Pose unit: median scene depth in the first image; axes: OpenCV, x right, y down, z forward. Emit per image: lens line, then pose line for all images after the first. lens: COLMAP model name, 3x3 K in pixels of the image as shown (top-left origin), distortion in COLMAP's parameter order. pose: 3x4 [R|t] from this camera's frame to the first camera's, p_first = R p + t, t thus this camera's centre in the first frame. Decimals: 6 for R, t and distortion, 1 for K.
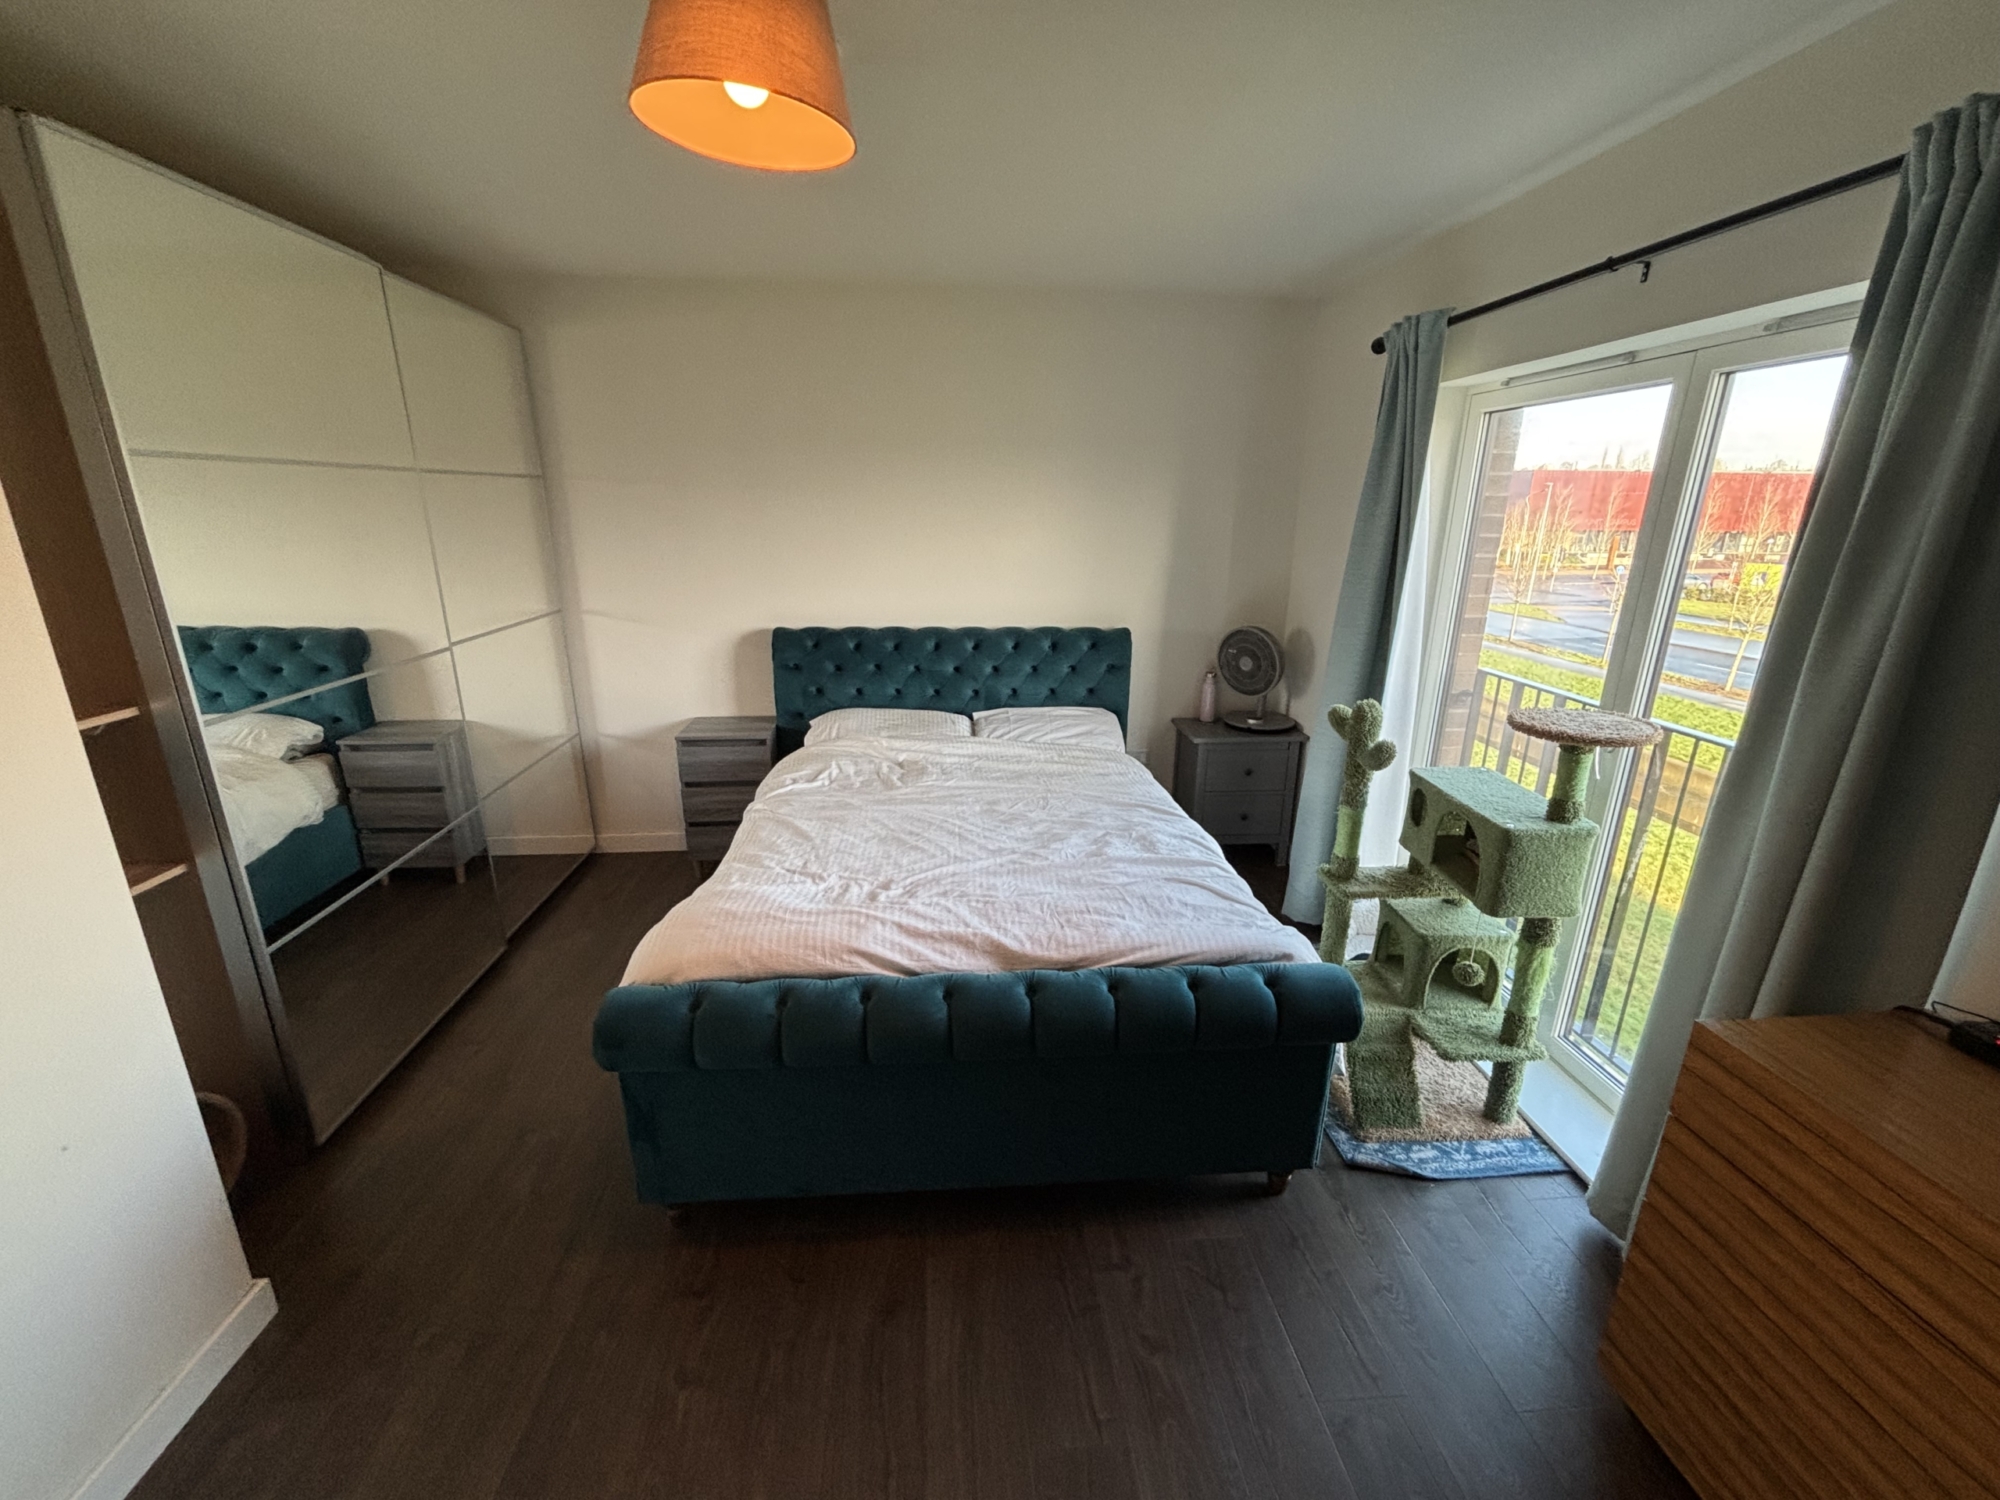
lens RADIAL K [[816.0, 0, 998.4], [0, 816.0, 752.4], [0, 0, 1]] dist [0.000747, -0.000315]
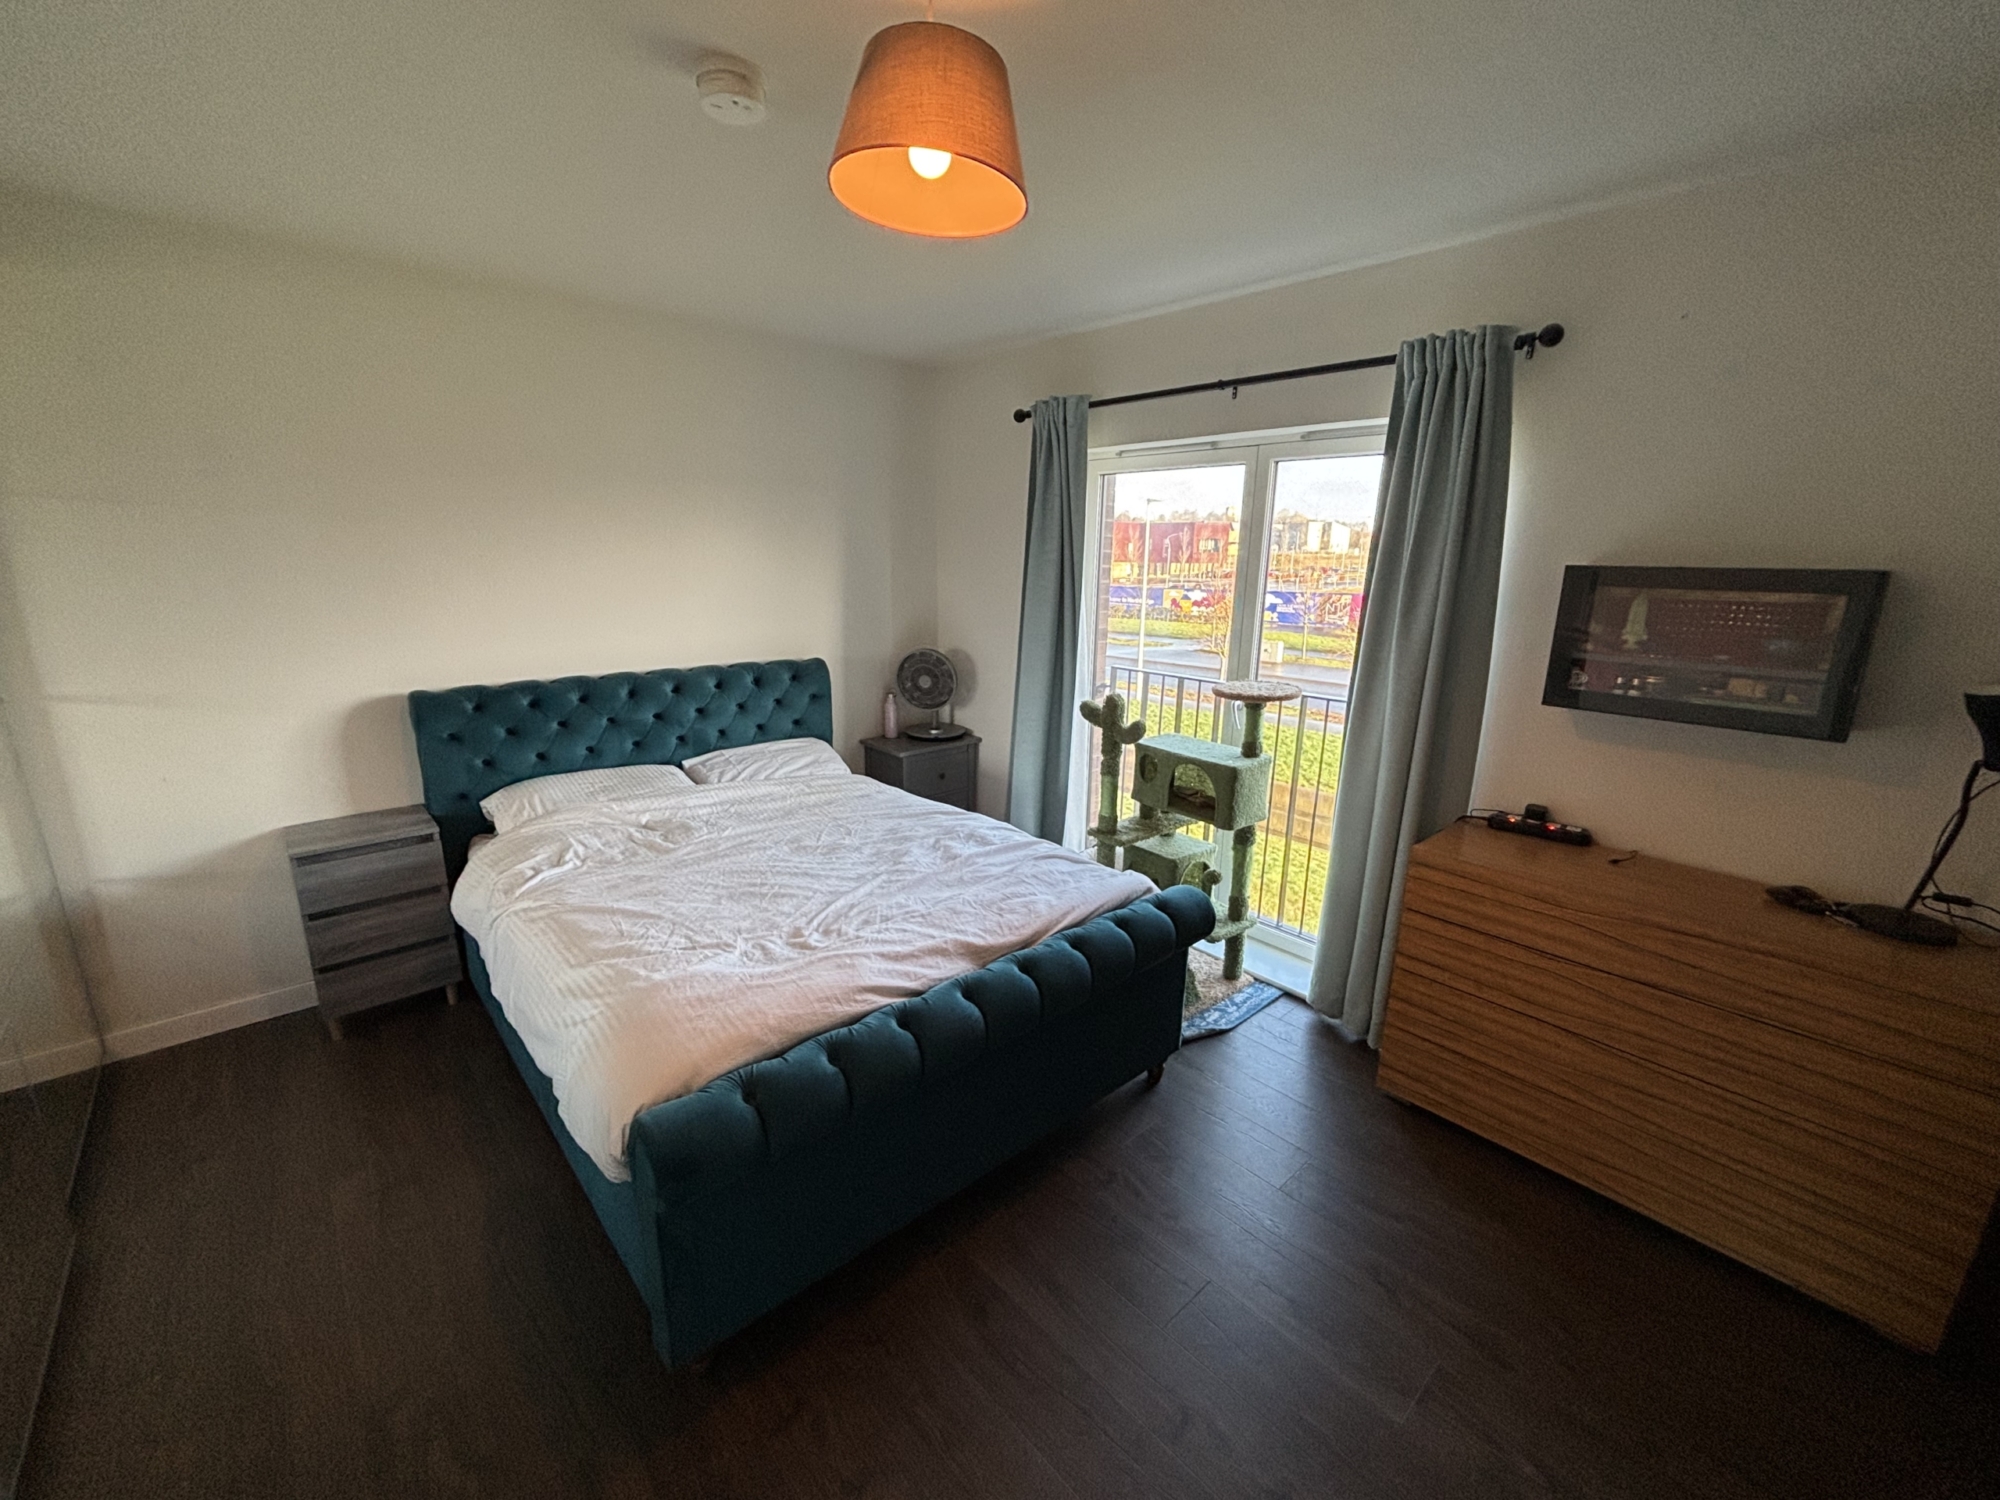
lens RADIAL K [[826.4, 0, 1000.0], [0, 826.4, 750.0], [0, 0, 1]] dist [-0.000037, -0.000475]
pose [[0.790555, -0.143754, 0.595279, -0.404990], [0.169557, 0.985437, 0.012795, -0.016661], [-0.588450, 0.090818, 0.803417, 0.053987]]
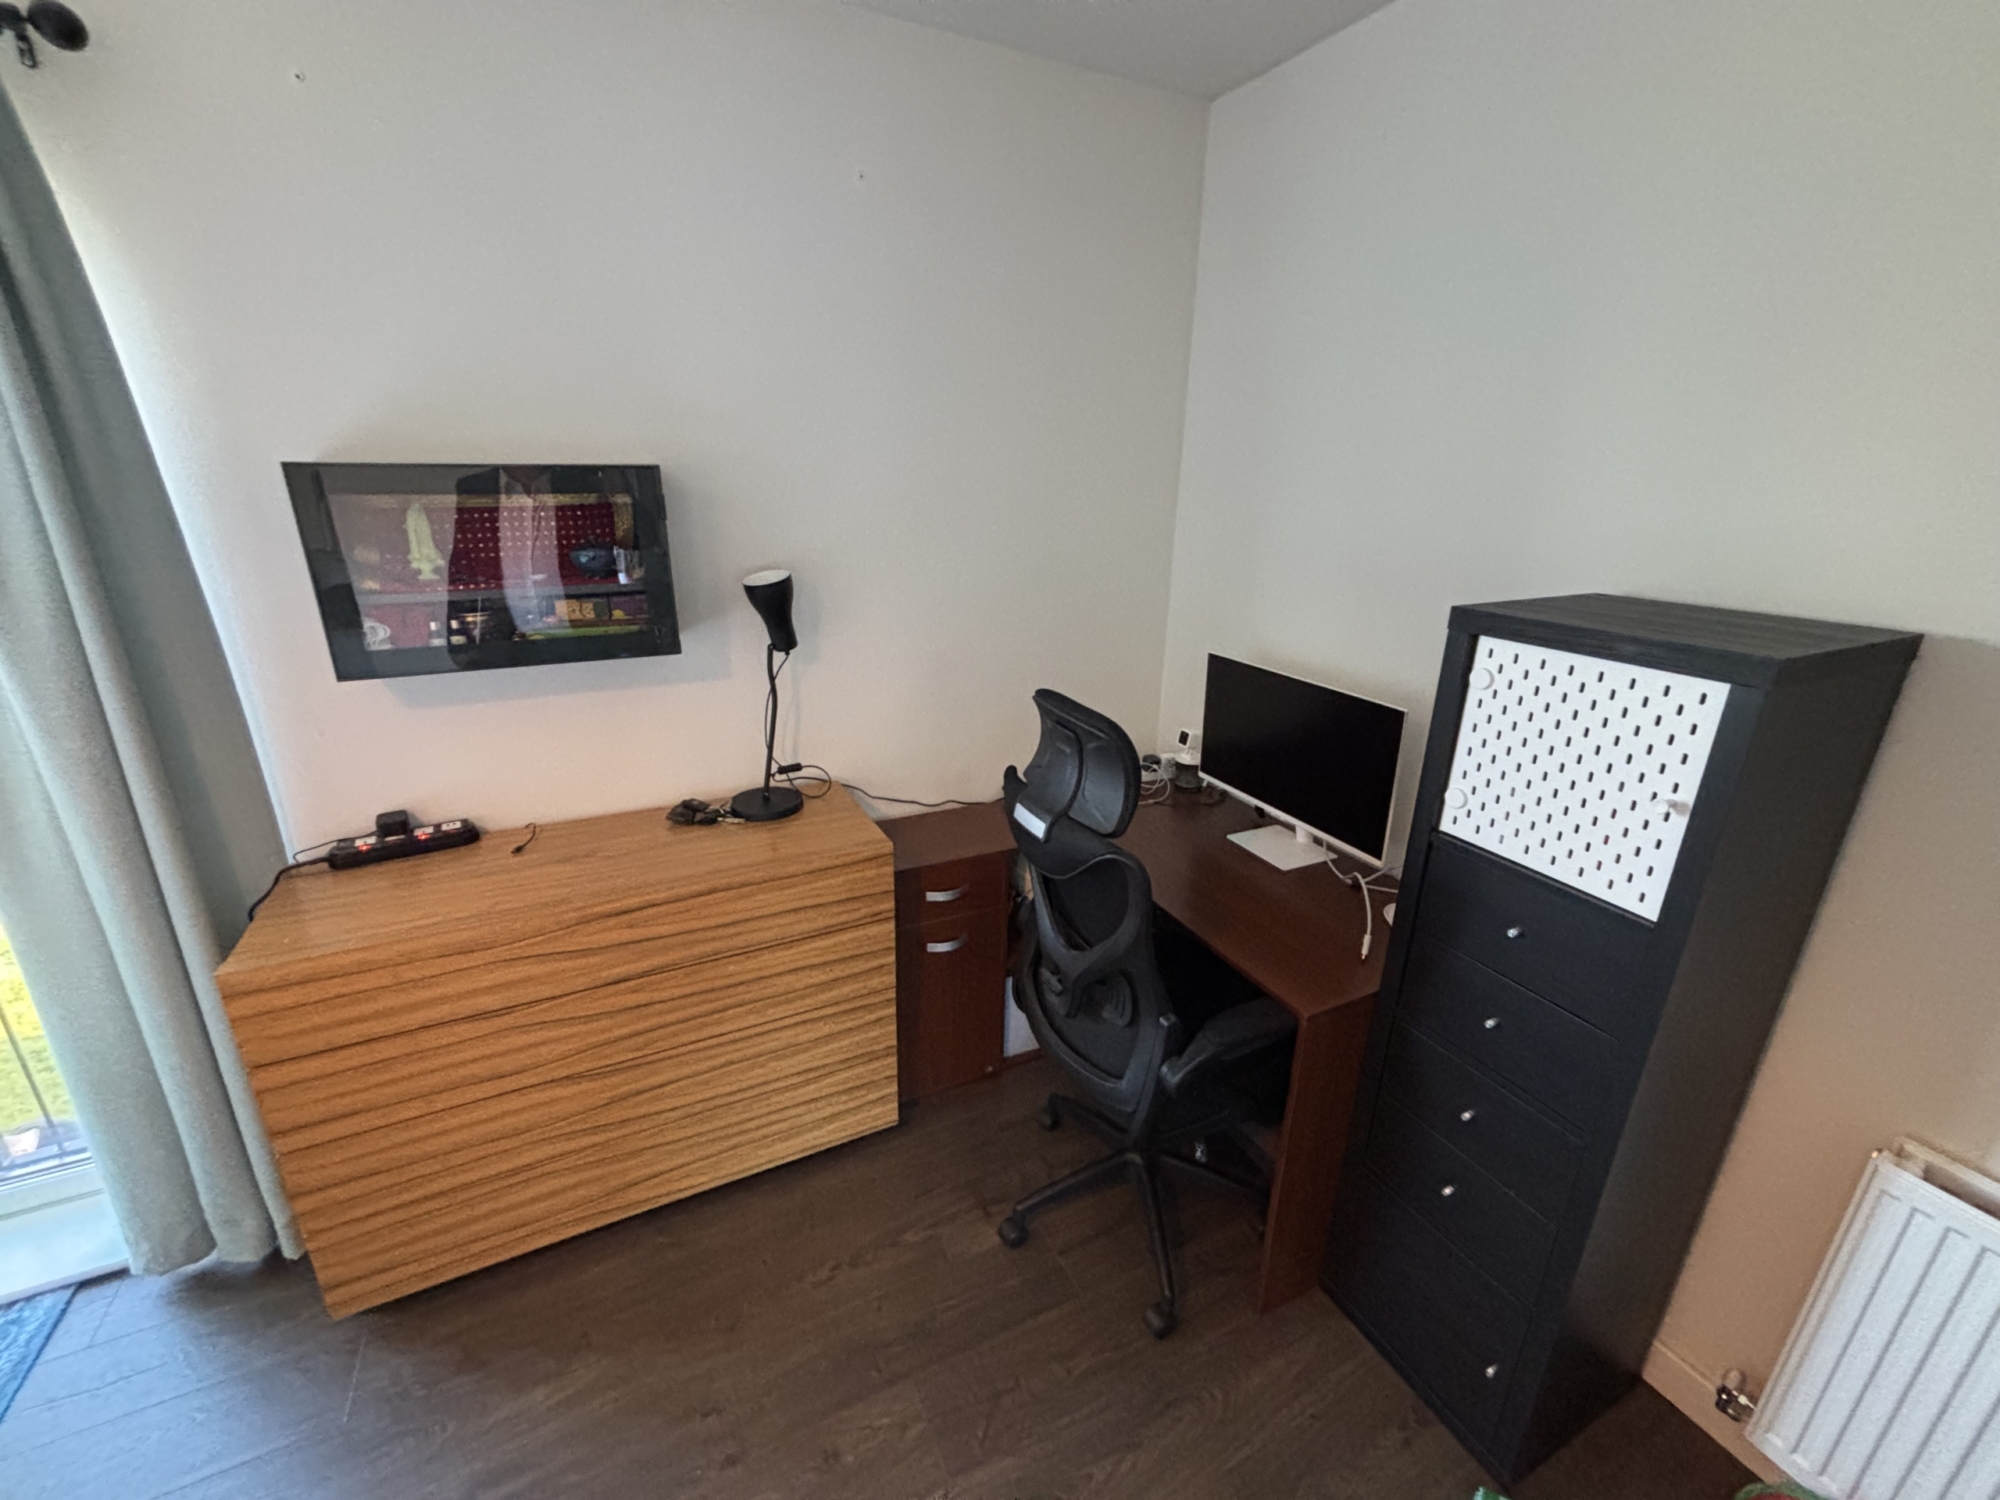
lens RADIAL K [[816.0, 0, 998.4], [0, 816.0, 752.4], [0, 0, 1]] dist [0.000747, -0.000315]
pose [[-0.381691, -0.321650, 0.866518, -0.120735], [0.244186, 0.869096, 0.430168, -0.043920], [-0.891451, 0.375783, -0.253183, 0.162795]]
